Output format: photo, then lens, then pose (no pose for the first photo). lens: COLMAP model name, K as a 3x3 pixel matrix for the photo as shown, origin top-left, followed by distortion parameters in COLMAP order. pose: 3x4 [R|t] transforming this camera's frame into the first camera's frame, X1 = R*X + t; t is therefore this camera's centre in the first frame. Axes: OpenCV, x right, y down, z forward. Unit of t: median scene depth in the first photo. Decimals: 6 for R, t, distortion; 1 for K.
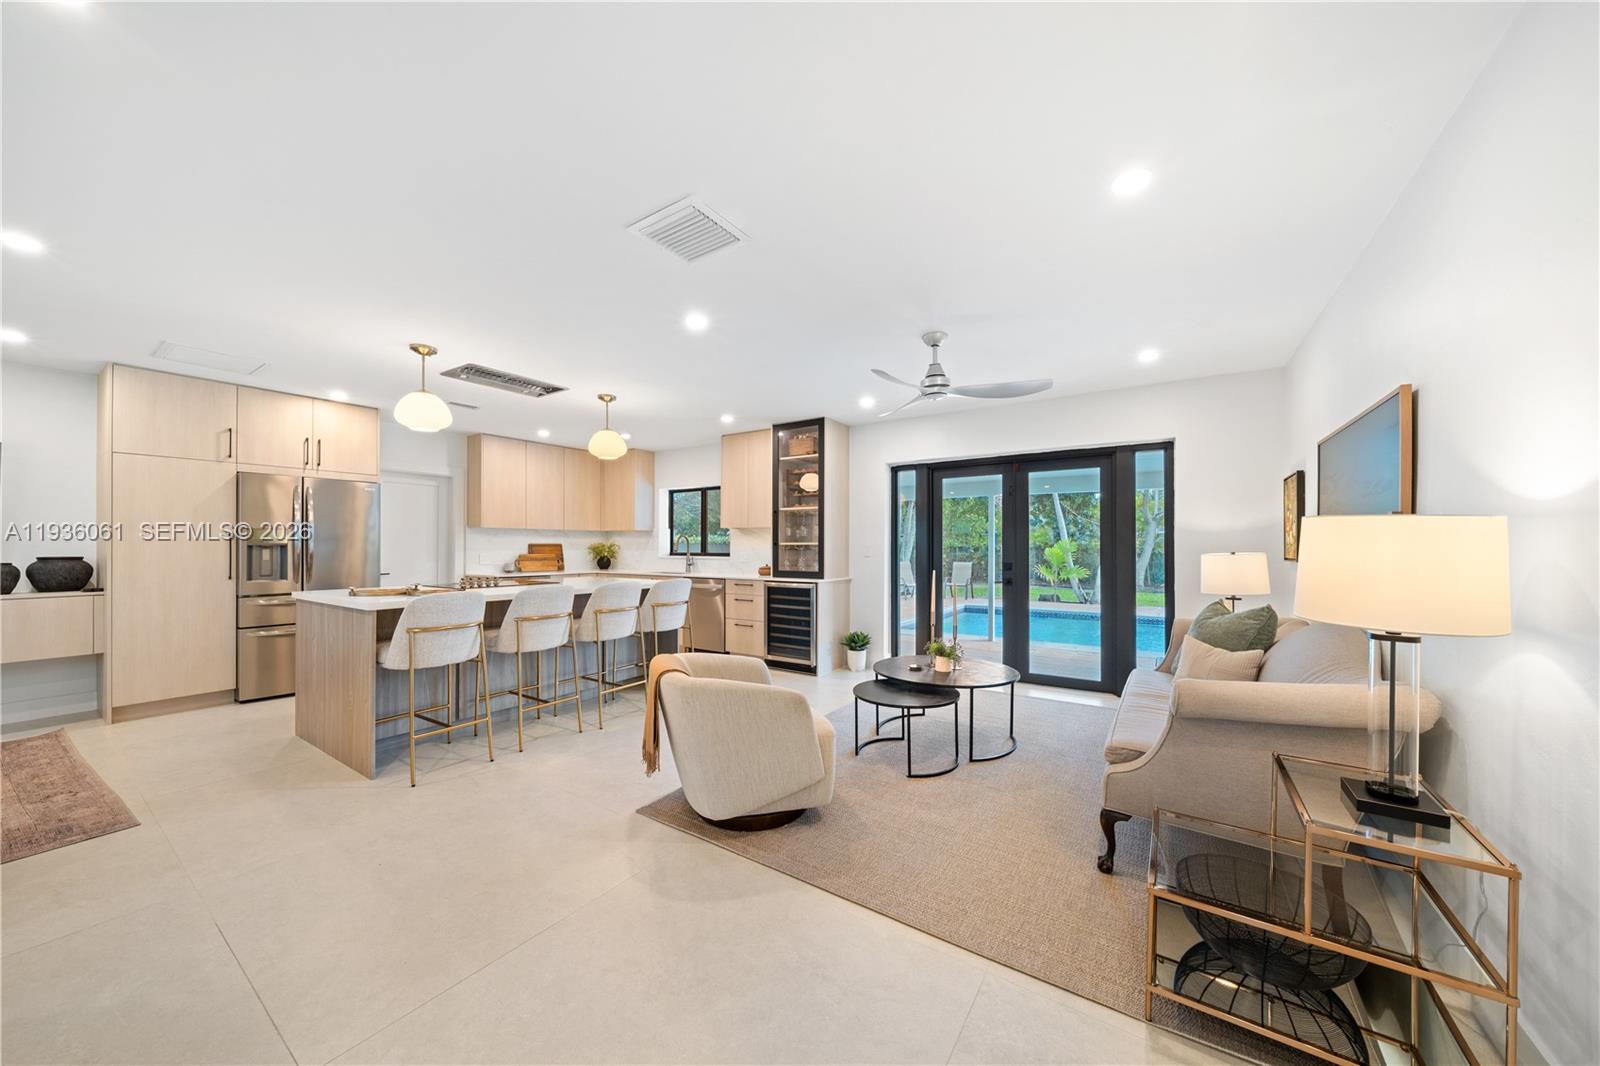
lens RADIAL K [[546.5, 0, 796.6], [0, 546.5, 542.9], [0, 0, 1]] dist [-0.004984, 0.000161]
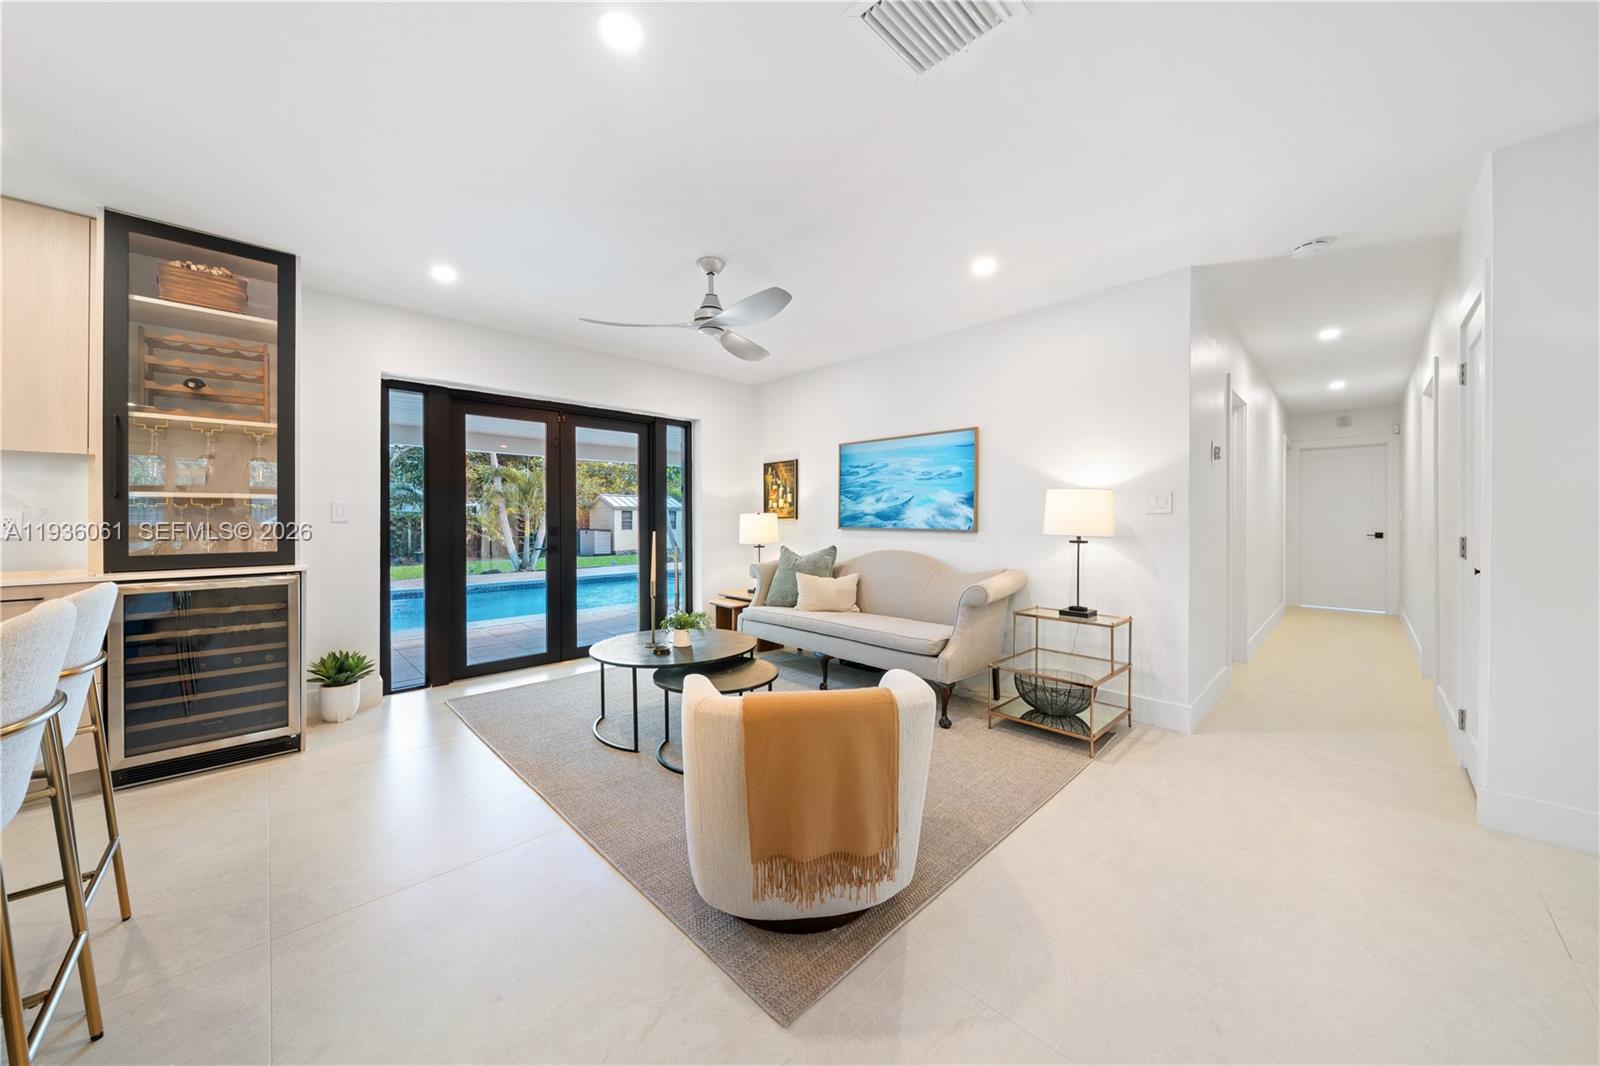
lens RADIAL K [[546.5, 0, 793.6], [0, 546.5, 517.2], [0, 0, 1]] dist [-0.004984, 0.000161]
pose [[0.210863, 0.002869, 0.977511, -0.429993], [-0.001068, 0.999996, -0.002704, 0.026220], [-0.977515, -0.000474, 0.210865, 0.504582]]
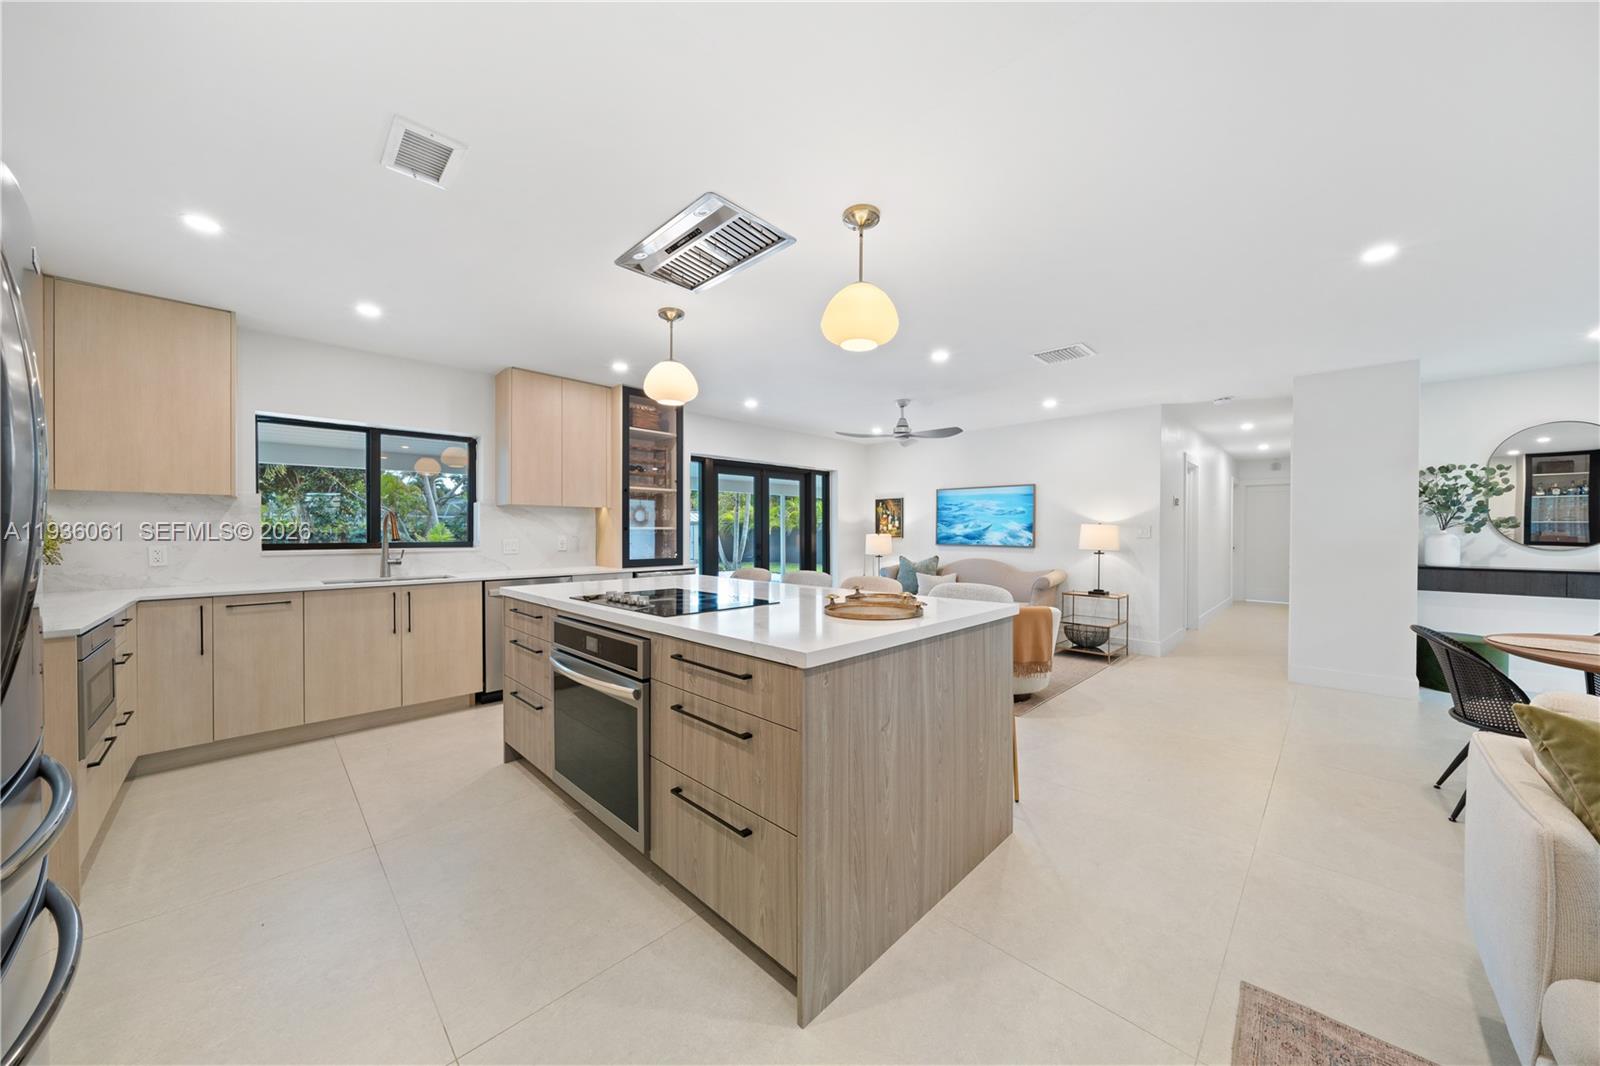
lens RADIAL K [[546.5, 0, 799.5], [0, 546.5, 529.0], [0, 0, 1]] dist [-0.004984, 0.000161]
pose [[0.186770, 0.006478, 0.982382, -1.028916], [-0.002481, 0.999978, -0.006122, 0.009598], [-0.982401, -0.001294, 0.186782, 0.736703]]
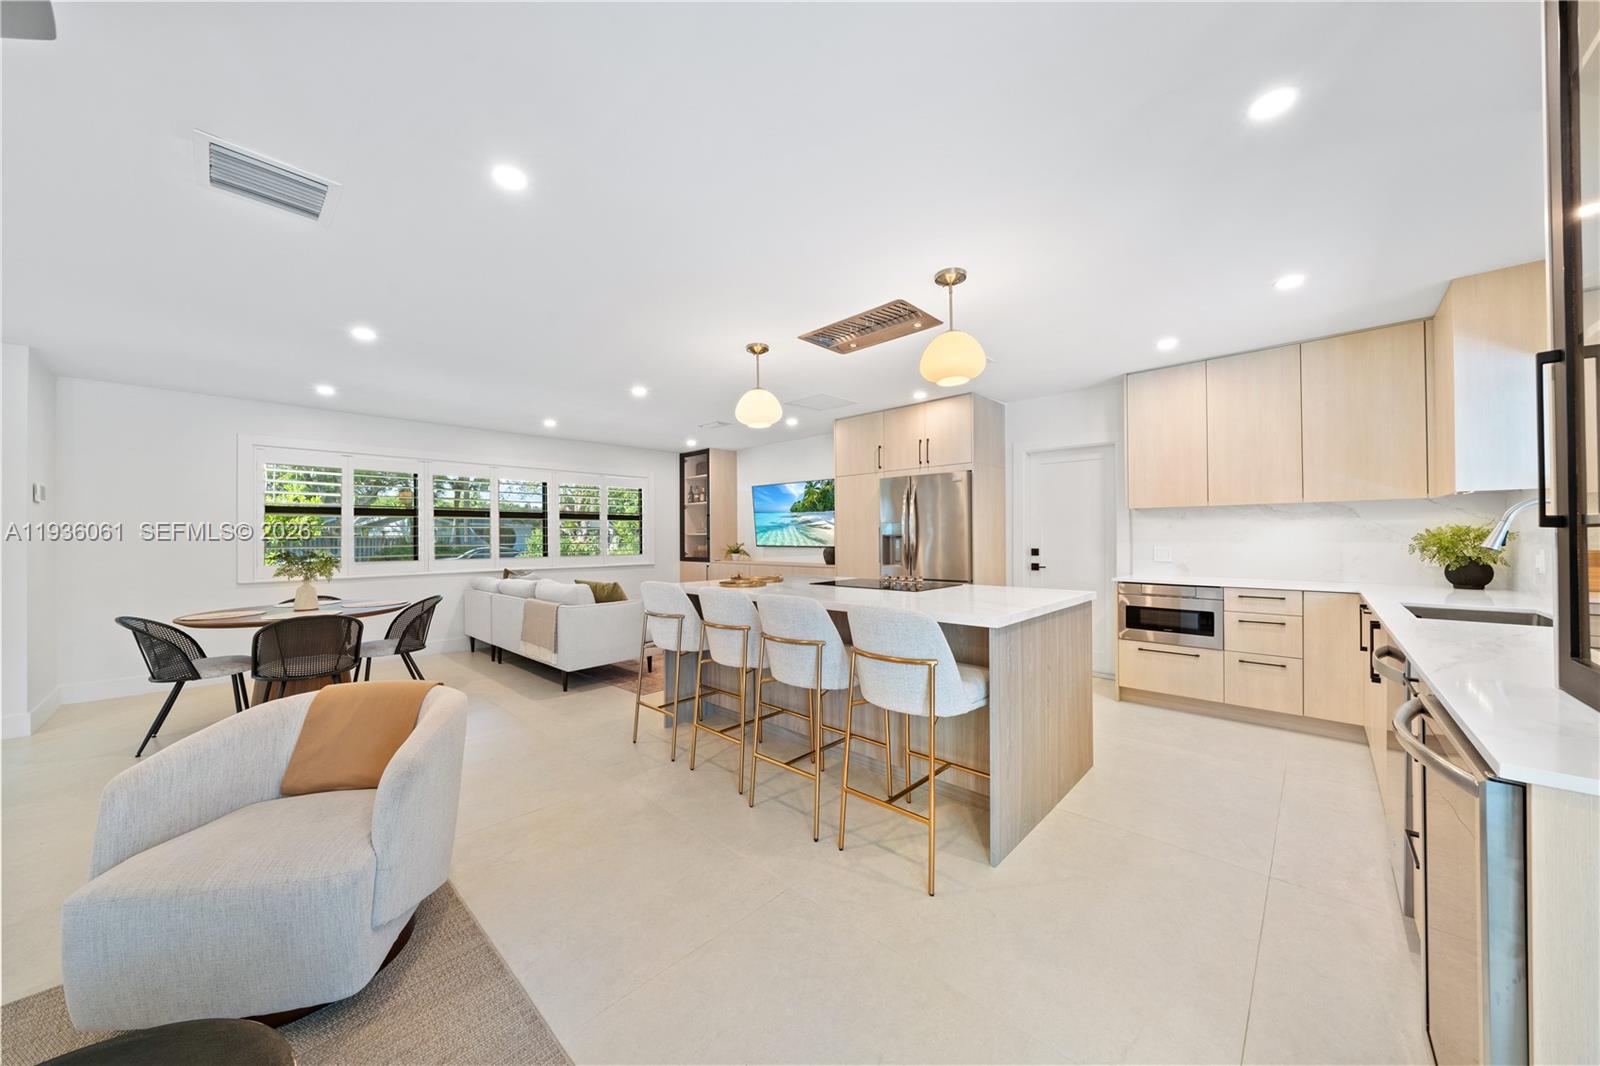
lens RADIAL K [[546.5, 0, 793.7], [0, 546.5, 536.9], [0, 0, 1]] dist [-0.004984, 0.000161]
pose [[-0.176094, 0.000937, -0.984373, 0.286604], [0.012616, 0.999920, -0.001305, 0.003964], [0.984293, -0.012649, -0.176092, 1.005731]]
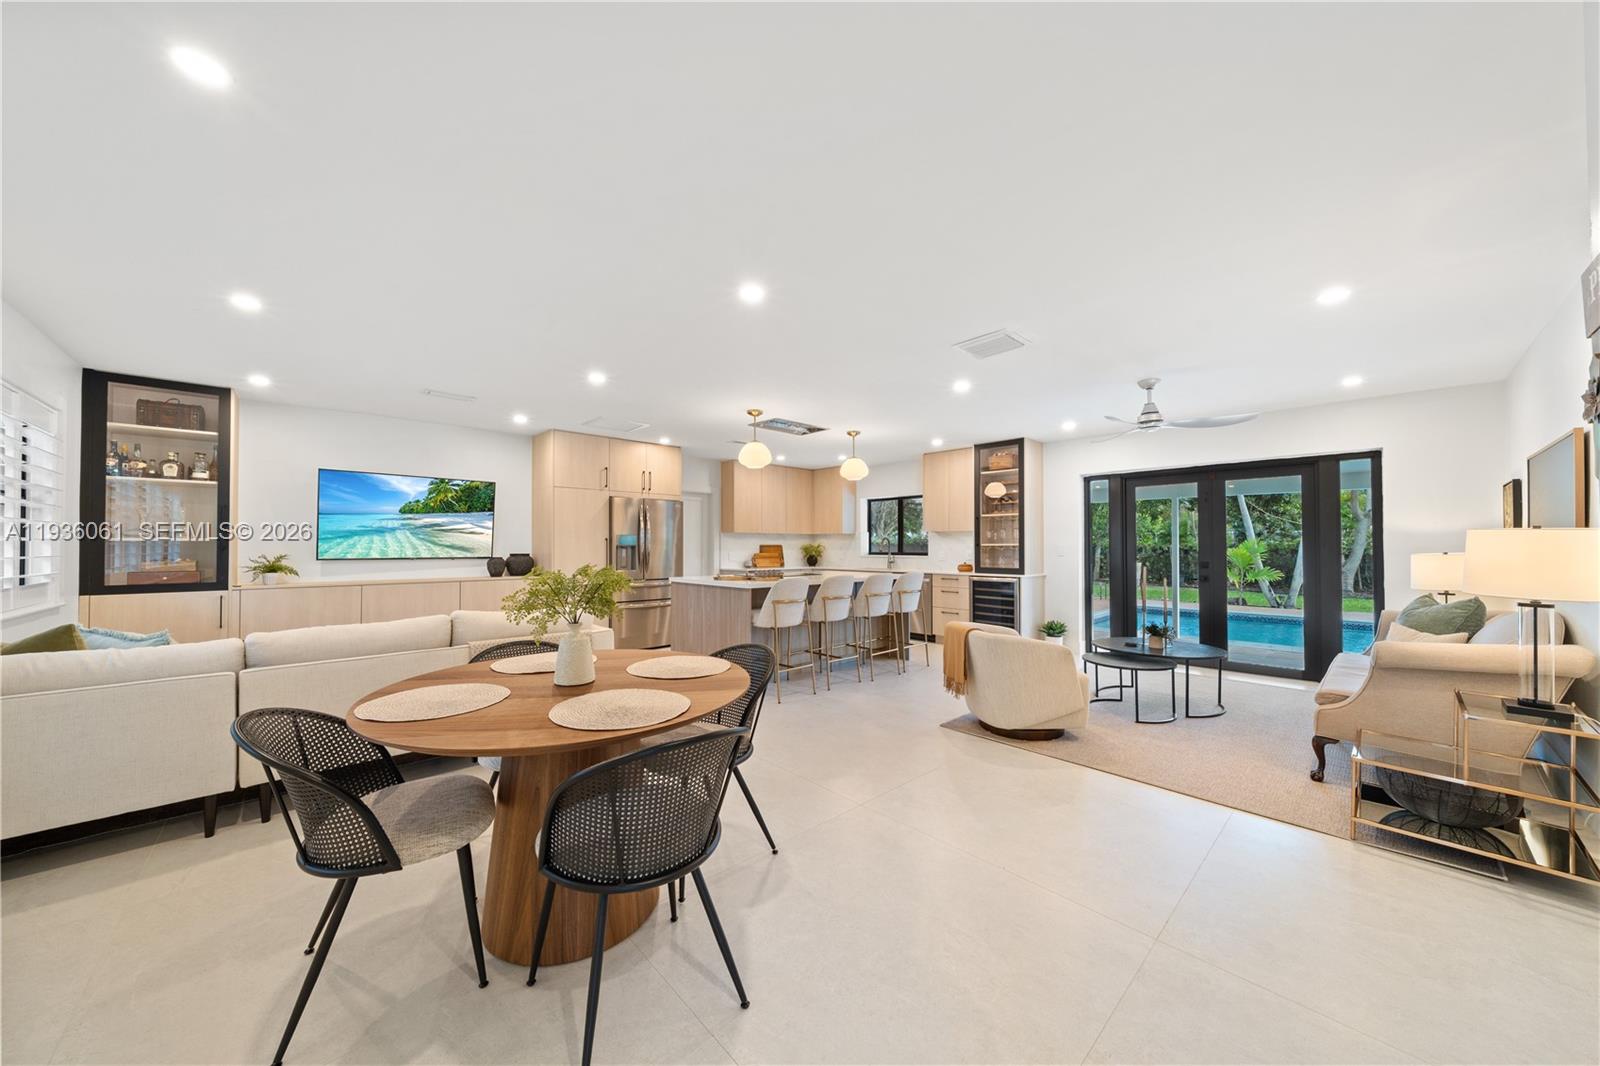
lens RADIAL K [[546.5, 0, 795.4], [0, 546.5, 537.1], [0, 0, 1]] dist [-0.004984, 0.000161]
pose [[0.973180, -0.004324, -0.230004, -0.191152], [0.001748, 0.999933, -0.011402, -0.002736], [0.230038, 0.010694, 0.973123, -0.311754]]
